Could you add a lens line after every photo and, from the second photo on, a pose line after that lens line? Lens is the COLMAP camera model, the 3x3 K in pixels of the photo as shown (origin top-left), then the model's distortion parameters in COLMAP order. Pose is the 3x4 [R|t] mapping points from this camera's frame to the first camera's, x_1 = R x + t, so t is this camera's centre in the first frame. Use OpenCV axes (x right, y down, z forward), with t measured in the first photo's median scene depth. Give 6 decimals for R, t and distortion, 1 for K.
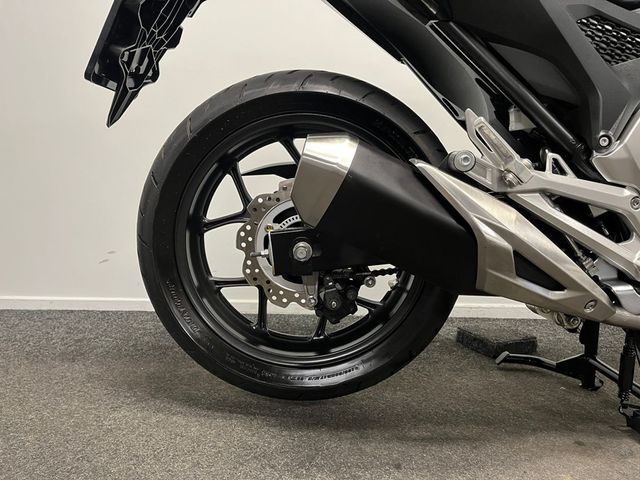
lens RADIAL K [[484.8, 0, 316.3], [0, 484.8, 242.0], [0, 0, 1]] dist [0.079640, -0.100189]
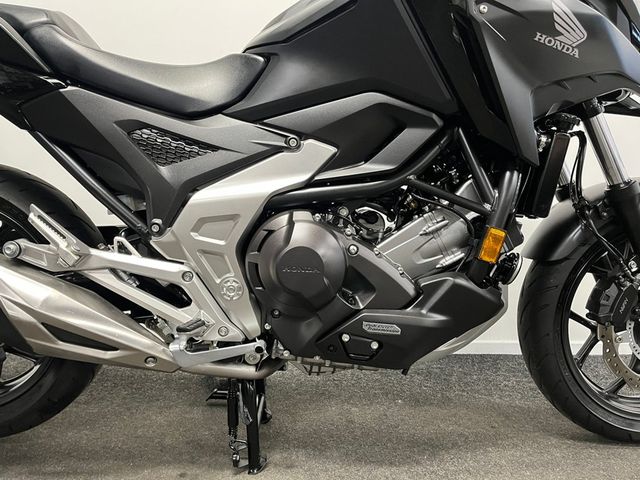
lens RADIAL K [[484.8, 0, 319.7], [0, 484.8, 238.6], [0, 0, 1]] dist [0.079640, -0.100189]
pose [[0.999654, -0.009734, 0.024431, 0.807997], [0.010624, 0.999274, -0.036580, -0.107017], [-0.024058, 0.036827, 0.999032, -0.202877]]
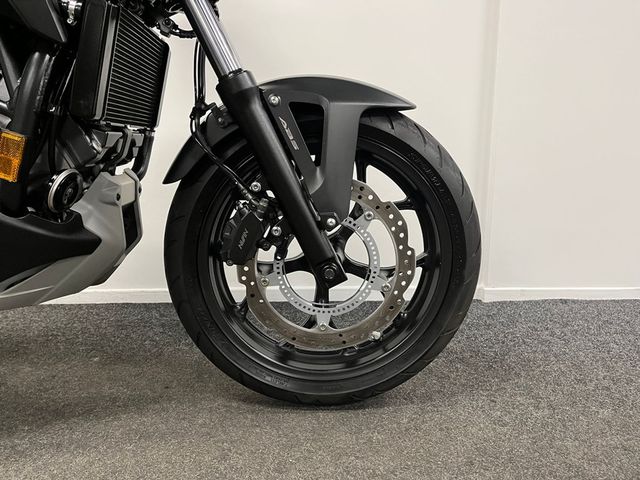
lens RADIAL K [[484.8, 0, 324.4], [0, 484.8, 242.5], [0, 0, 1]] dist [0.079640, -0.100189]
pose [[0.998907, -0.018391, 0.042969, 1.653246], [0.015331, 0.997396, 0.070476, -0.039350], [-0.044153, -0.069740, 0.996588, 0.042396]]
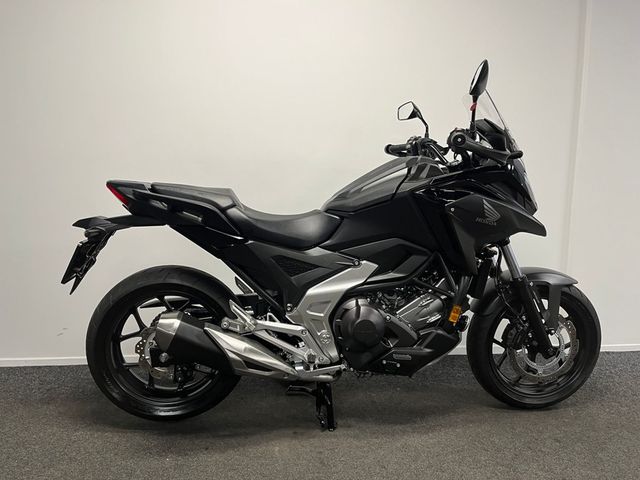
lens RADIAL K [[484.8, 0, 317.9], [0, 484.8, 237.0], [0, 0, 1]] dist [0.079640, -0.100189]
pose [[0.993156, -0.015454, 0.115771, 0.377487], [0.015071, 0.999878, 0.004182, -0.475310], [-0.115822, -0.002409, 0.993267, -1.188800]]
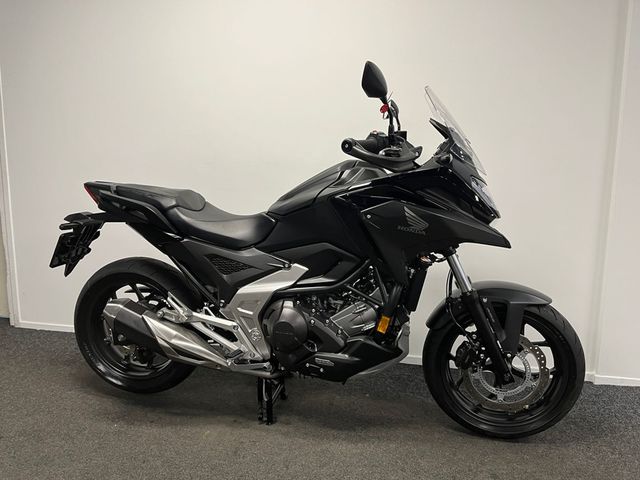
lens RADIAL K [[484.8, 0, 317.4], [0, 484.8, 240.7], [0, 0, 1]] dist [0.079640, -0.100189]
pose [[0.979198, 0.028673, -0.200871, 1.327003], [-0.022602, 0.999218, 0.032449, -0.531687], [0.201644, -0.027234, 0.979080, -1.180369]]
